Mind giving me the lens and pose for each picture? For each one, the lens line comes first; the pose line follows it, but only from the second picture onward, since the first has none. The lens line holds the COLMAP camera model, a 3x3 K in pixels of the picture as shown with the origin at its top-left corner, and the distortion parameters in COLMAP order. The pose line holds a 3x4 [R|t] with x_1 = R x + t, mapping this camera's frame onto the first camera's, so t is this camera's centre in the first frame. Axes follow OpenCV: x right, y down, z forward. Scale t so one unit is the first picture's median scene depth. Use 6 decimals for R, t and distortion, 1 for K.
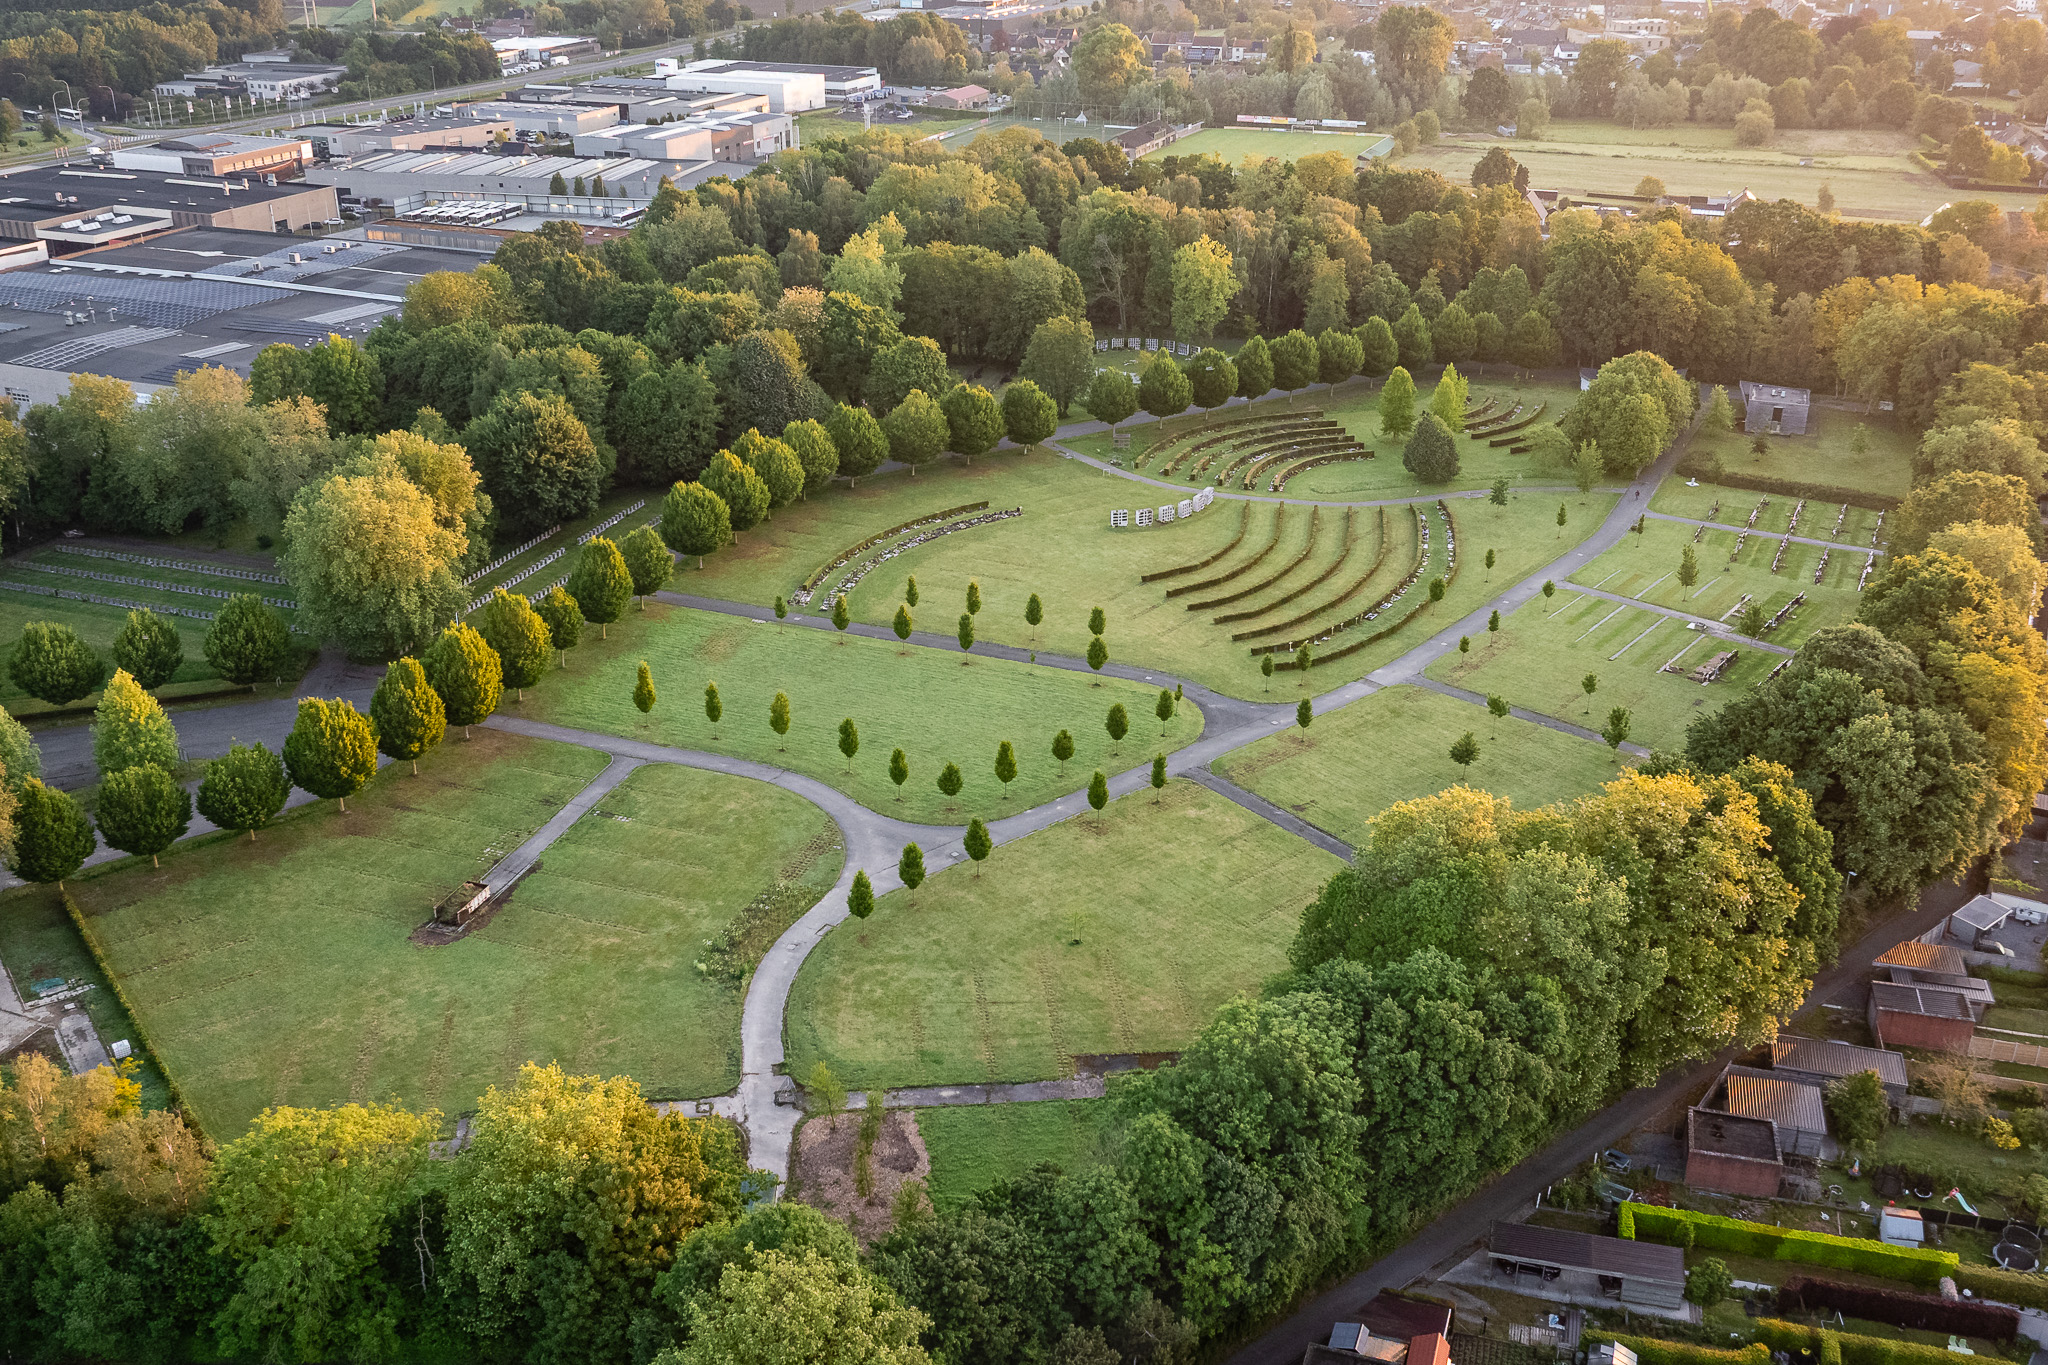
lens RADIAL K [[1854.0, 0, 1026.4], [0, 1854.0, 665.6], [0, 0, 1]] dist [-0.019710, 0.000000]
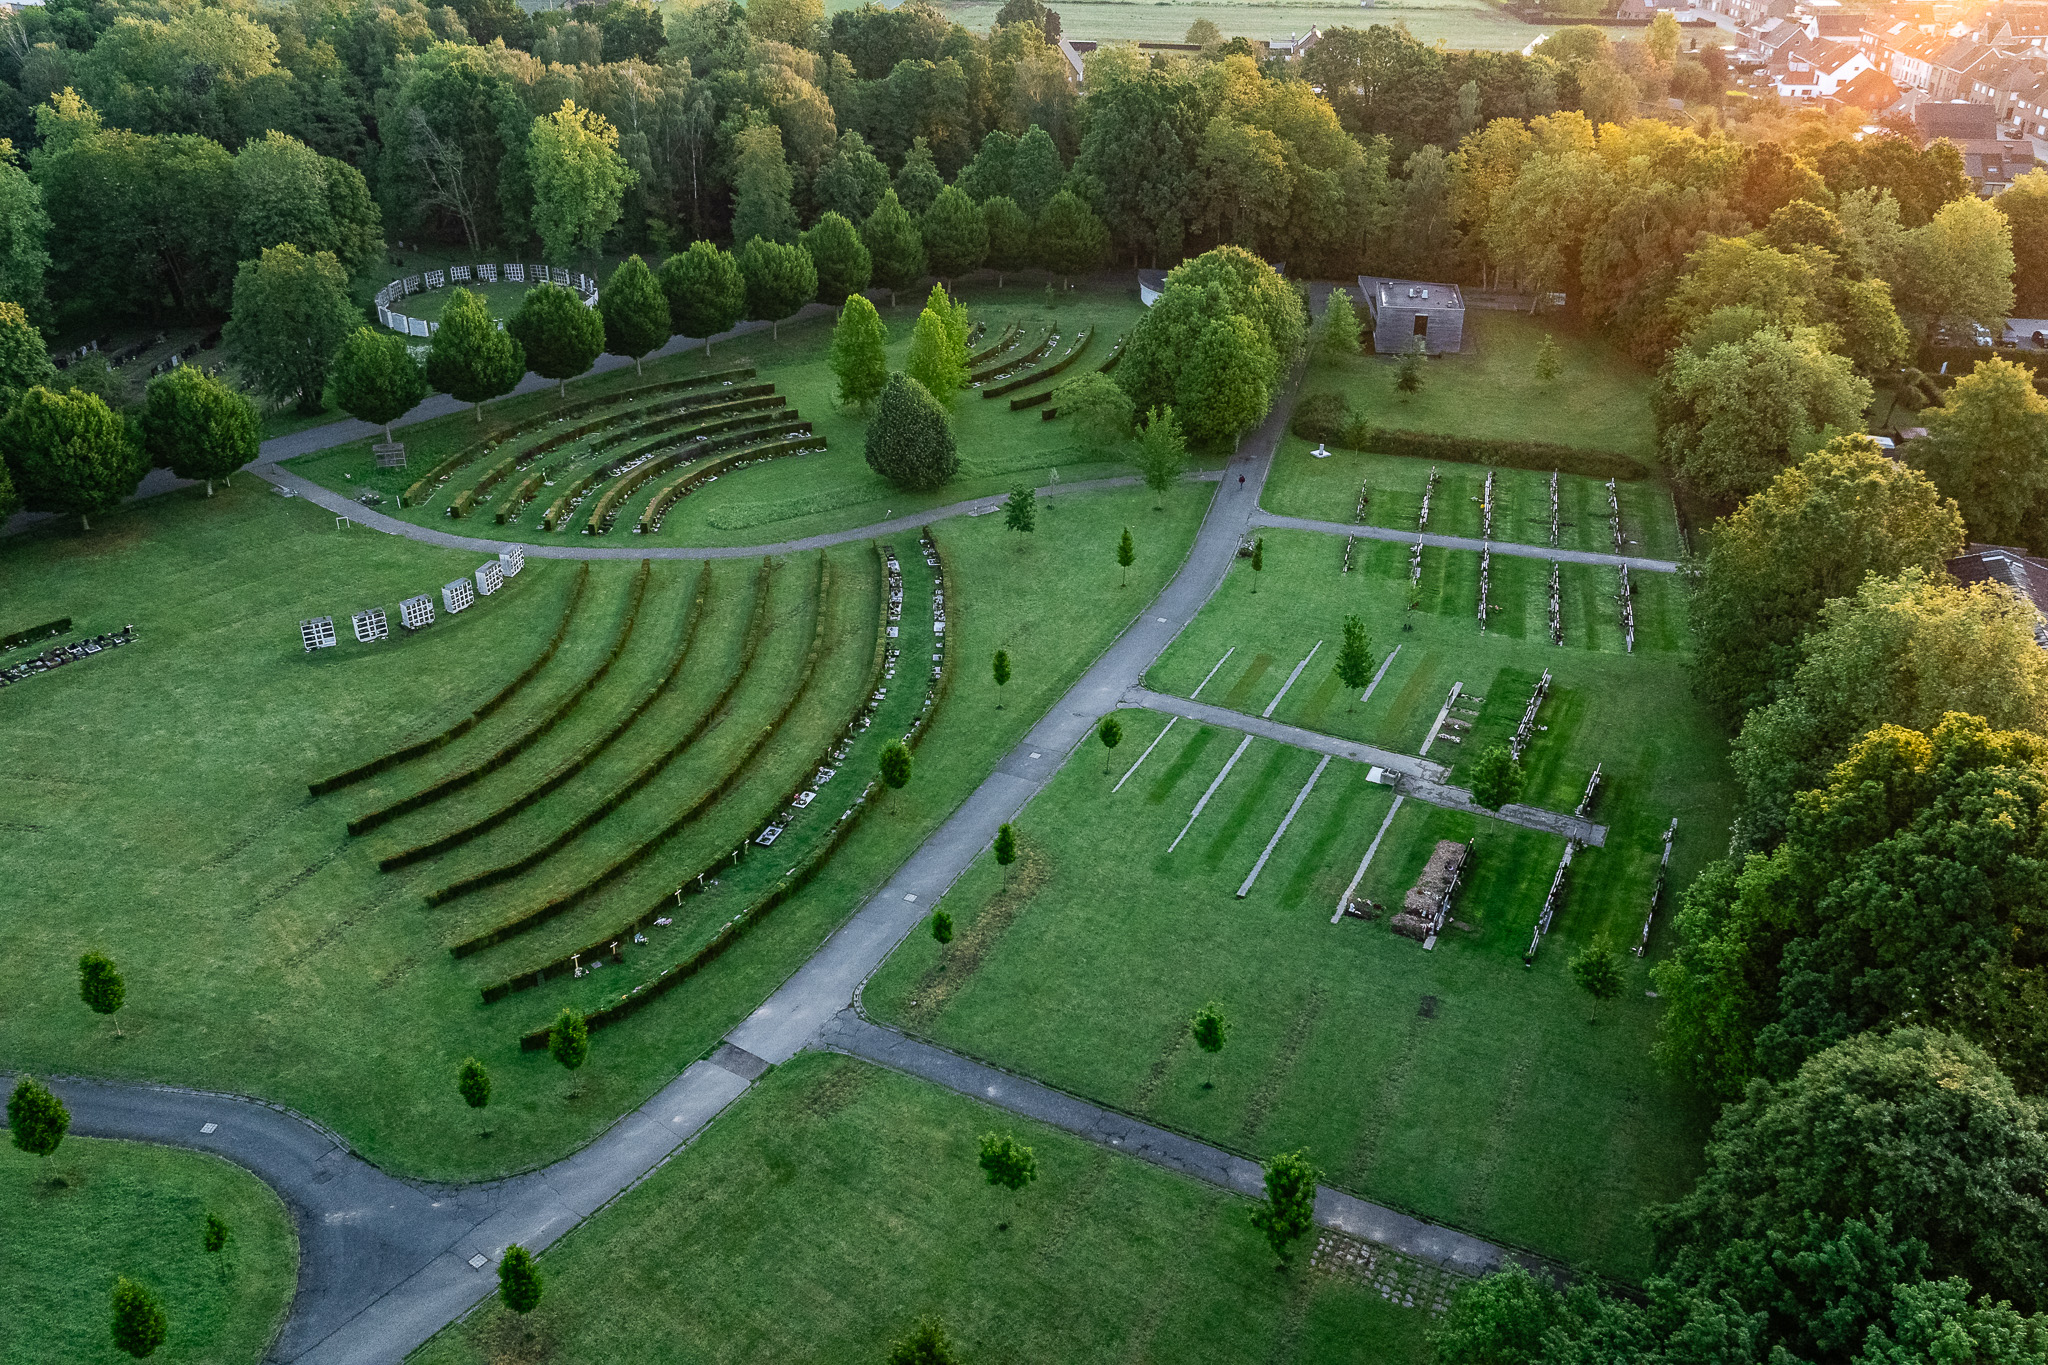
lens RADIAL K [[1854.0, 0, 1014.5], [0, 1854.0, 691.5], [0, 0, 1]] dist [-0.019710, 0.000000]
pose [[0.974277, -0.105487, 0.199141, 0.112959], [0.091561, 0.992747, 0.077912, -0.071052], [-0.205916, -0.057675, 0.976869, 0.366155]]
